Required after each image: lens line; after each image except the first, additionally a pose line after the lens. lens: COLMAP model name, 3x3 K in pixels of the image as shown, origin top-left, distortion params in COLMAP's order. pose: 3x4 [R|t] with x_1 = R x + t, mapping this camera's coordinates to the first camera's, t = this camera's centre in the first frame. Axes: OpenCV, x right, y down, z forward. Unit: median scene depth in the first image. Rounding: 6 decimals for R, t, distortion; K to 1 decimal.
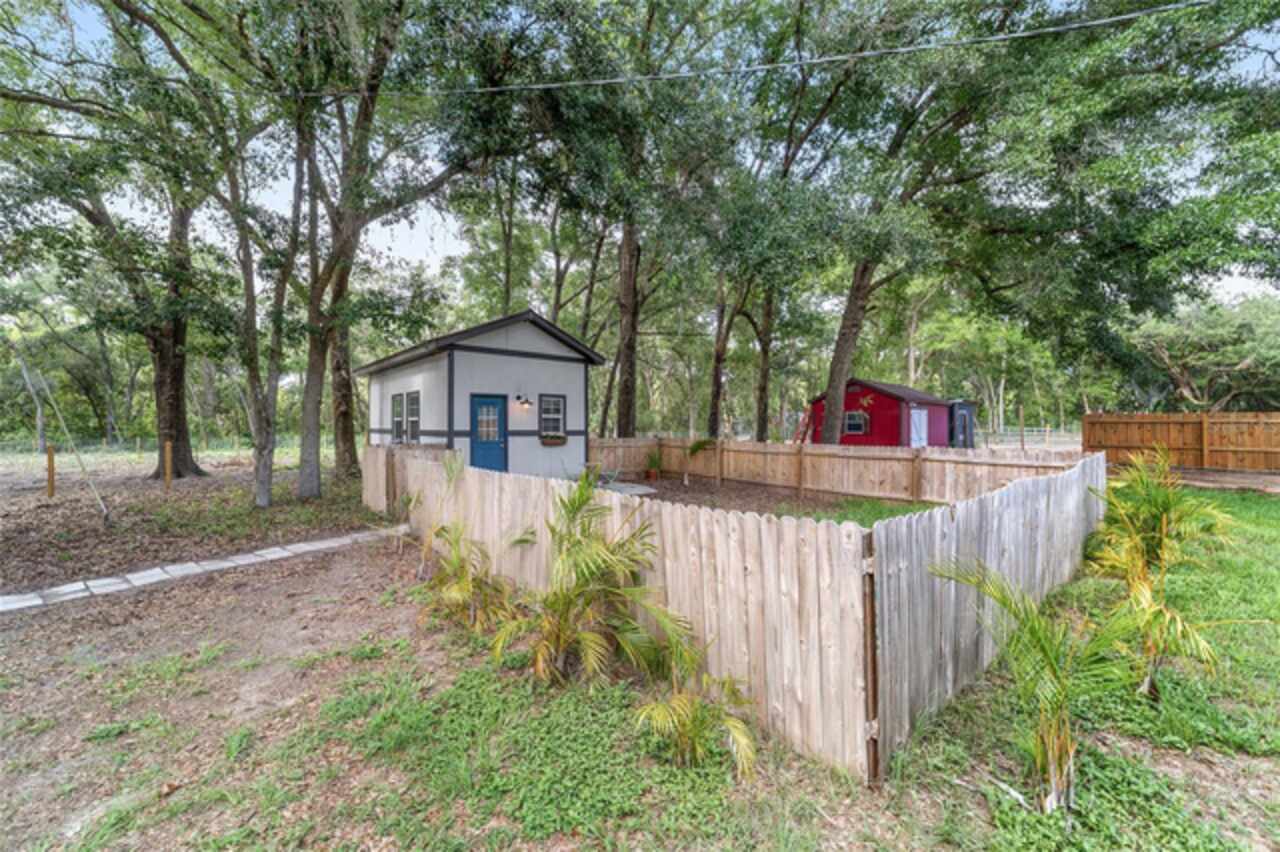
lens RADIAL K [[487.2, 0, 643.0], [0, 487.2, 423.6], [0, 0, 1]] dist [-0.003741, 0.000249]
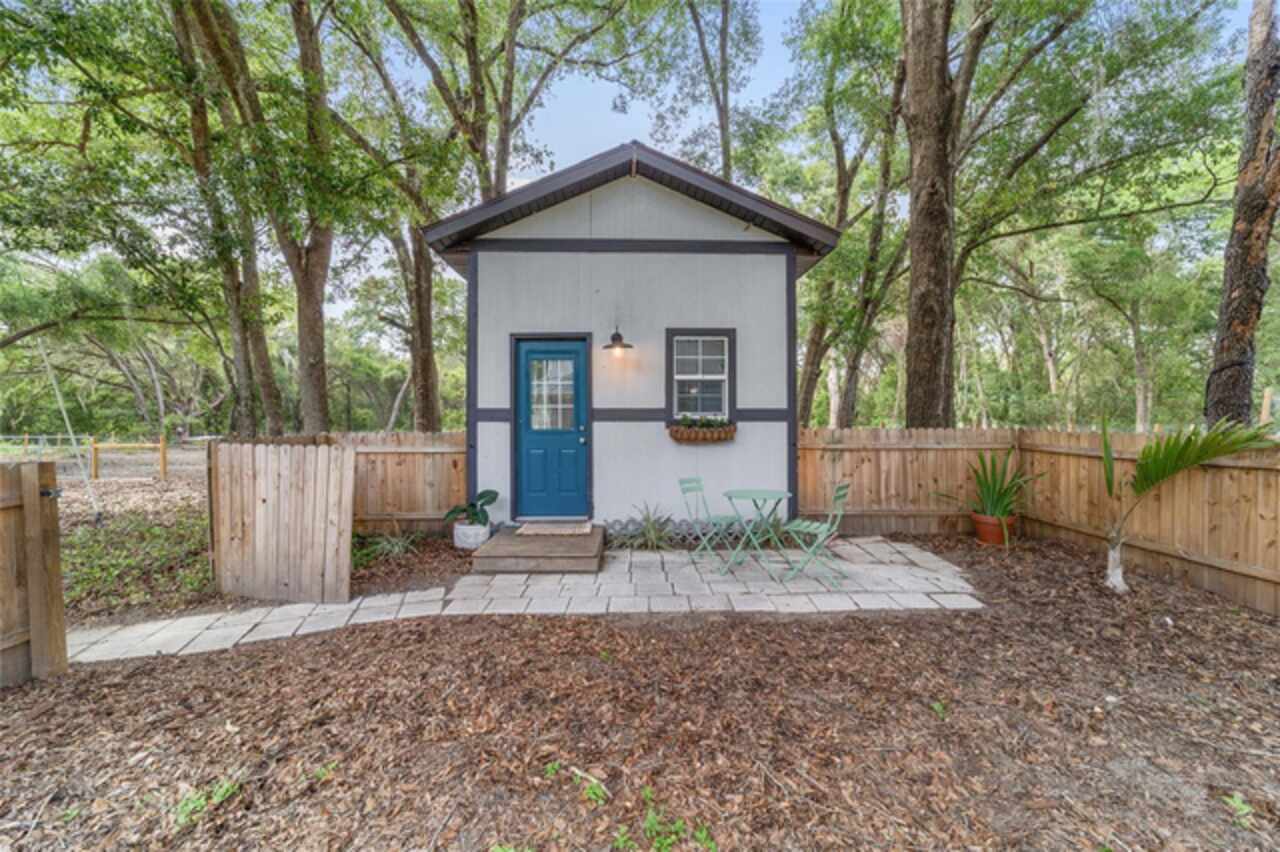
lens RADIAL K [[487.2, 0, 640.9], [0, 487.2, 421.1], [0, 0, 1]] dist [-0.003741, 0.000249]
pose [[0.764672, -0.003382, -0.644411, 0.060365], [0.005398, 0.999985, 0.001156, 0.024061], [0.644397, -0.004362, 0.764679, 0.606112]]
